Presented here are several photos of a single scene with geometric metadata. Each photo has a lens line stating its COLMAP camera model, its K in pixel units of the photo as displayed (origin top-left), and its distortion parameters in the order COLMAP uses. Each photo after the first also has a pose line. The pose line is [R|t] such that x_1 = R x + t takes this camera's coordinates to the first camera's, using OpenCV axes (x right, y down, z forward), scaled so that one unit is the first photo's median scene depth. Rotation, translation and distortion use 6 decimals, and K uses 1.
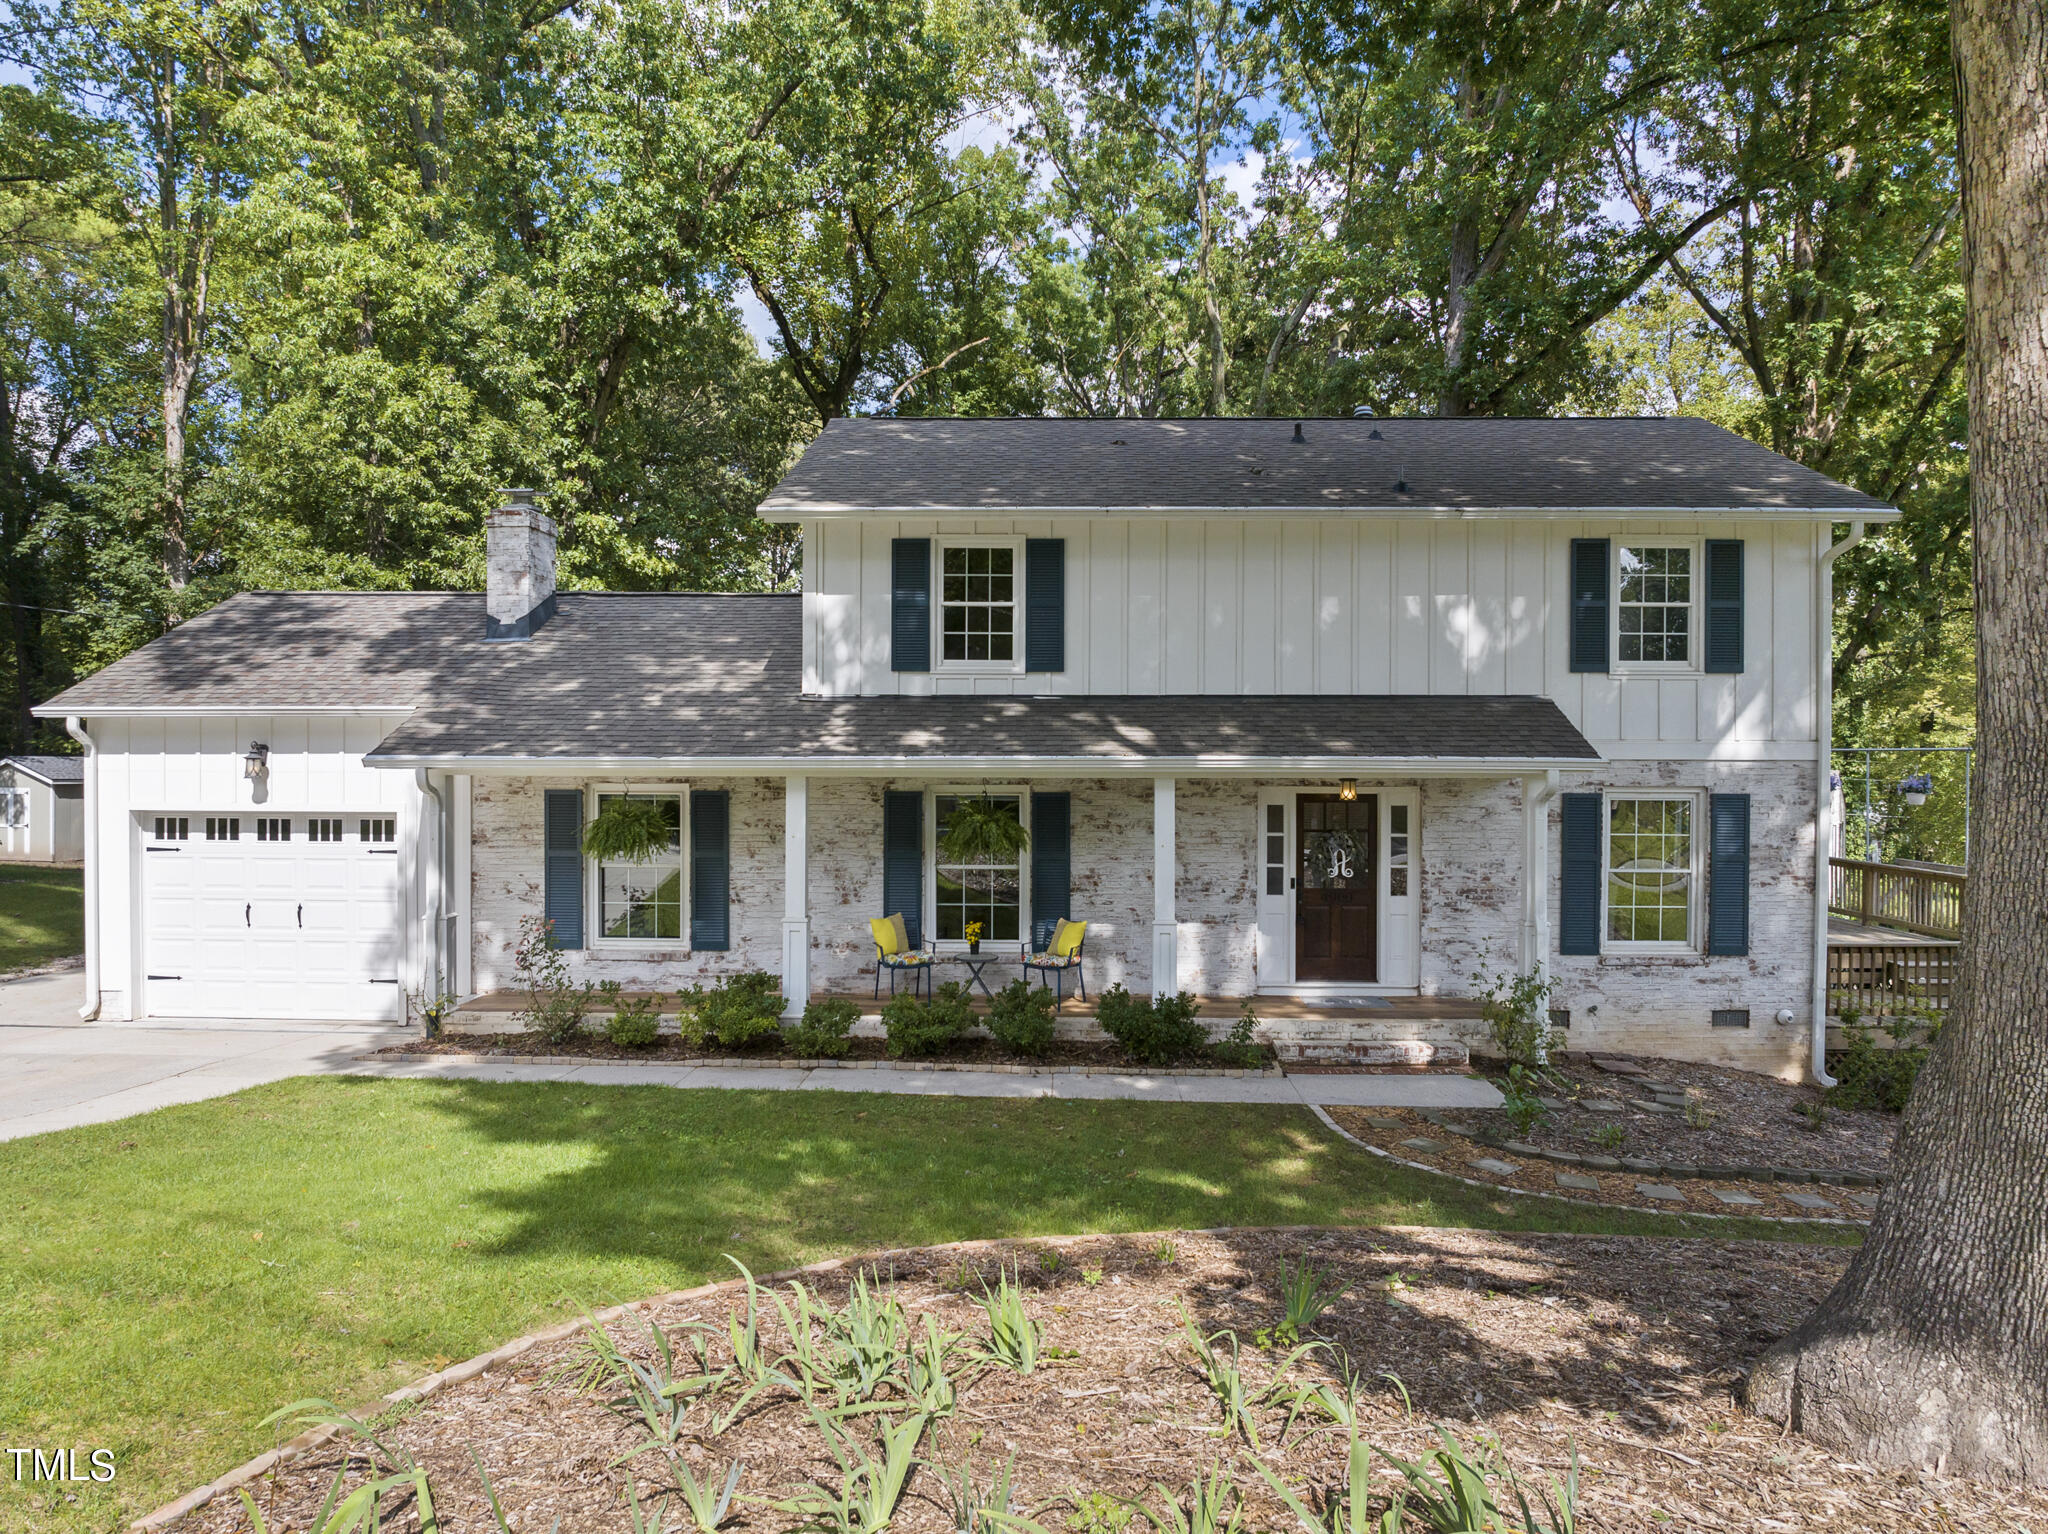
lens RADIAL K [[1510.2, 0, 1029.7], [0, 1510.2, 761.4], [0, 0, 1]] dist [-0.038818, 0.000843]
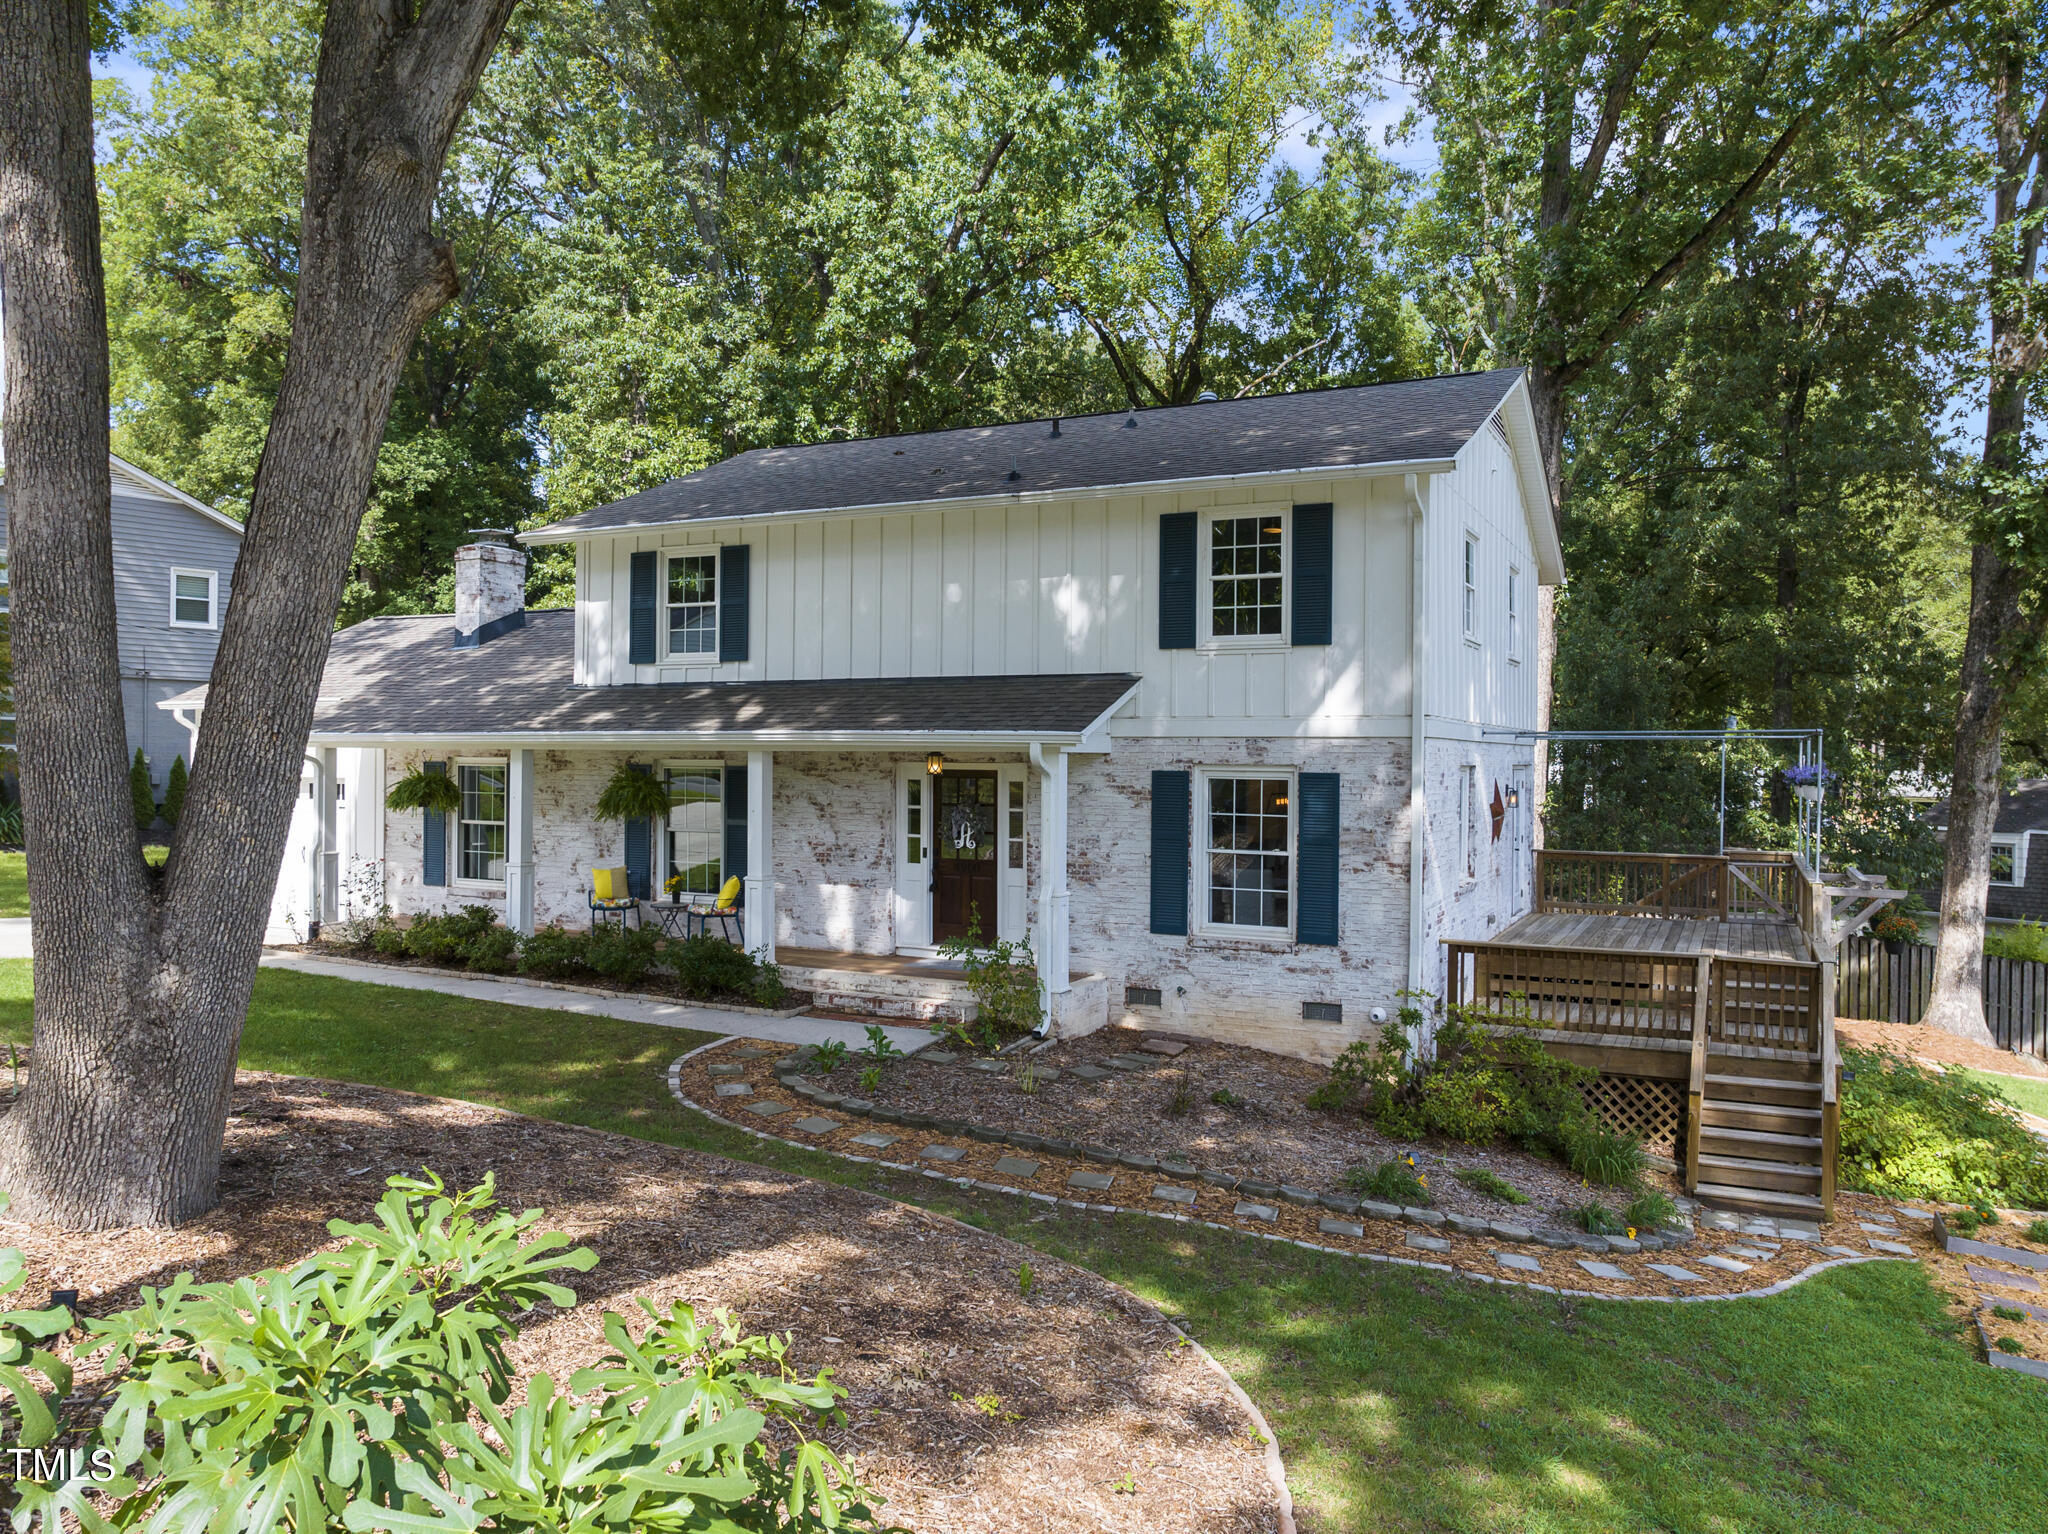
lens RADIAL K [[1510.2, 0, 1029.7], [0, 1510.2, 761.4], [0, 0, 1]] dist [-0.038818, 0.000843]
pose [[0.899563, 0.006232, -0.436747, 0.715529], [-0.011055, 0.999903, -0.008502, 0.024482], [0.436652, 0.012476, 0.899544, 0.066116]]
